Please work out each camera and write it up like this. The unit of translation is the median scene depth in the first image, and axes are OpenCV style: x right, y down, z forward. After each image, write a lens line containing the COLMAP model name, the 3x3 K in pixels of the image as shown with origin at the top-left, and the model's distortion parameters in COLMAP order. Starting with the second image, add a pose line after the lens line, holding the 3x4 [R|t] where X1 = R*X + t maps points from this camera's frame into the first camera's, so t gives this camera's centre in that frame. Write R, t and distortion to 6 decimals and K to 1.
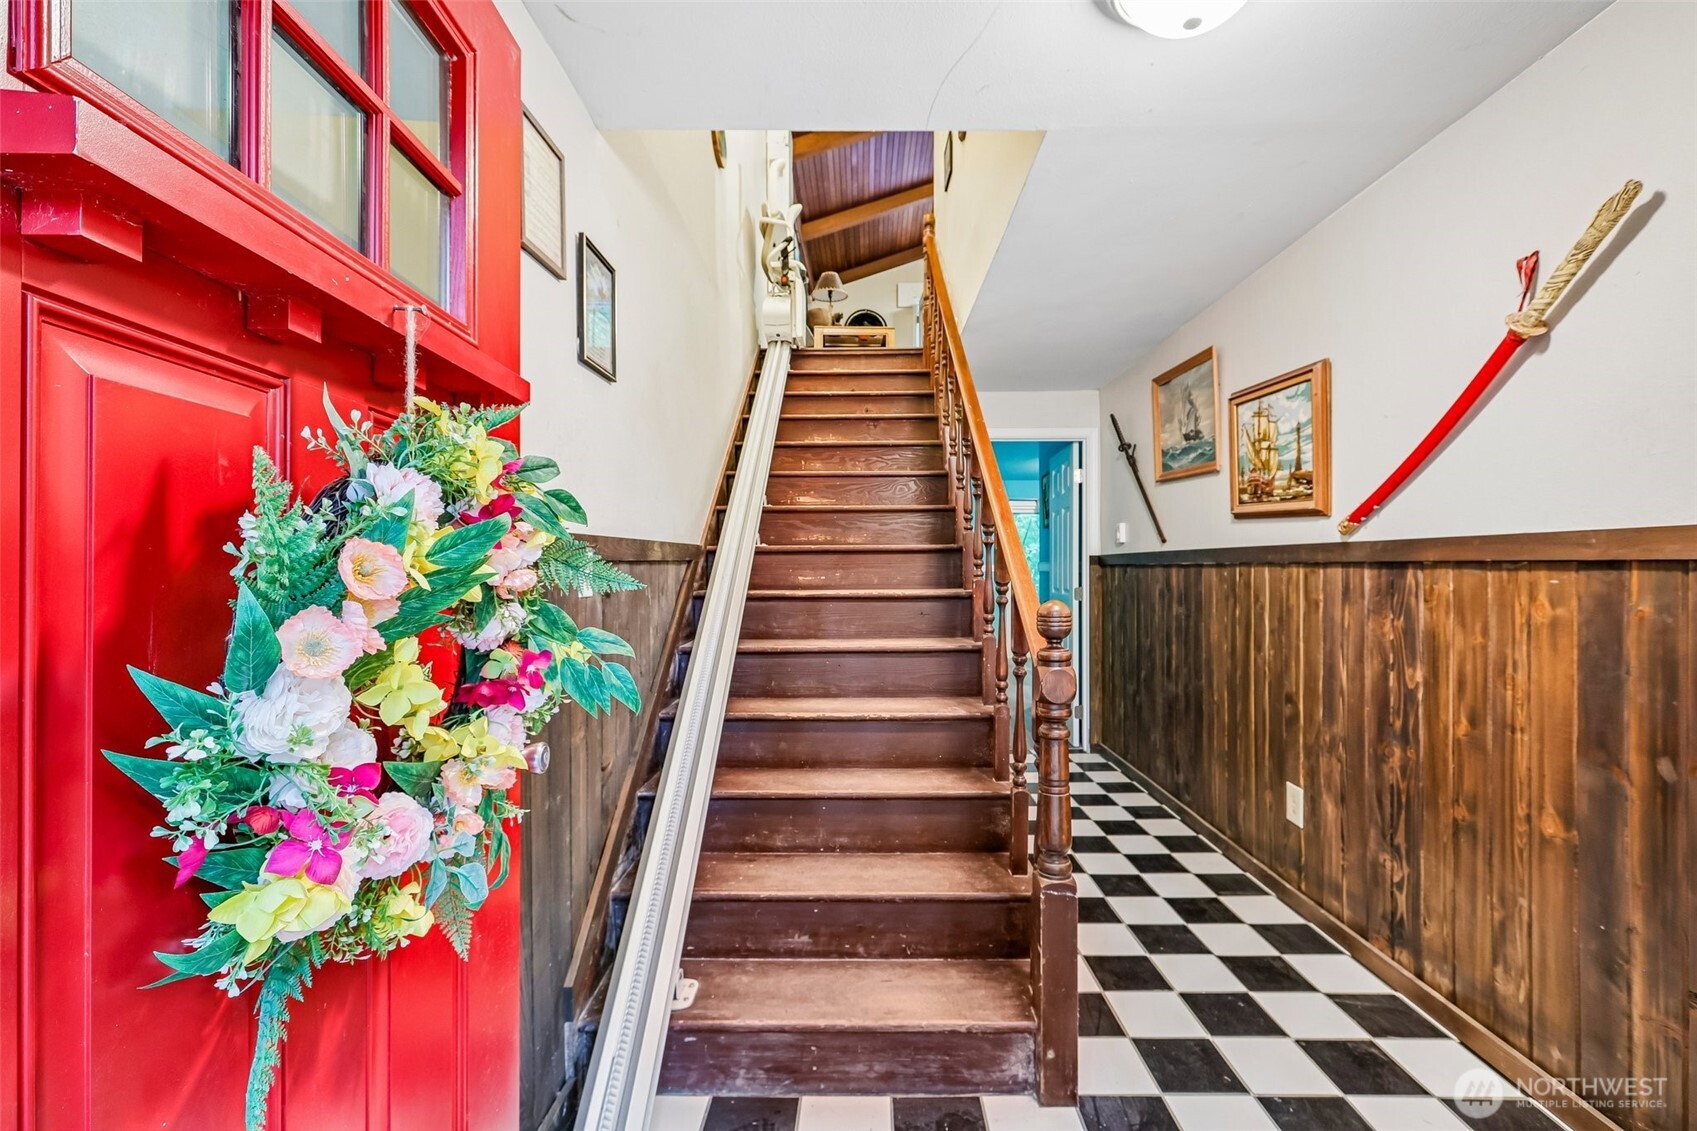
lens RADIAL K [[751.4, 0, 844.0], [0, 751.4, 563.9], [0, 0, 1]] dist [-0.001598, 0.001054]
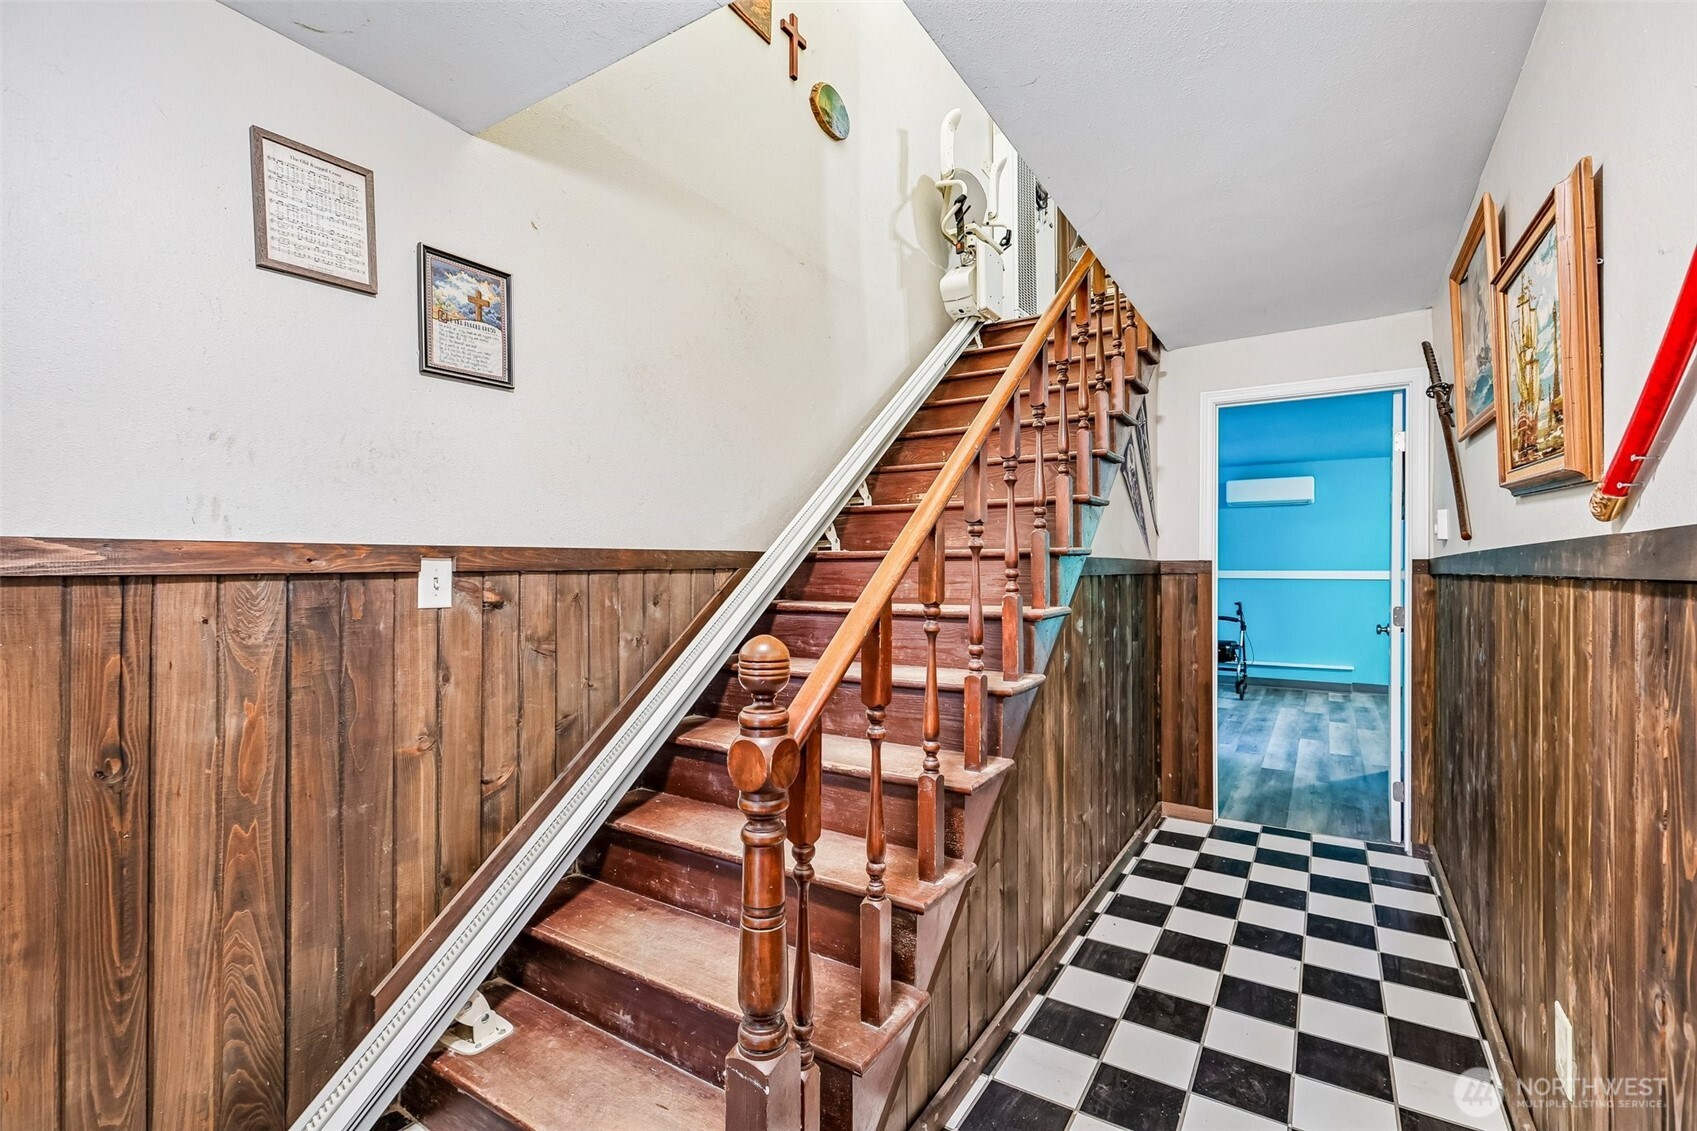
lens RADIAL K [[751.4, 0, 848.8], [0, 751.4, 567.1], [0, 0, 1]] dist [-0.001598, 0.001054]
pose [[0.850998, 0.001901, -0.525165, 0.528371], [-0.000953, 0.999997, 0.002076, -0.010383], [0.525168, -0.001266, 0.850998, 0.360185]]
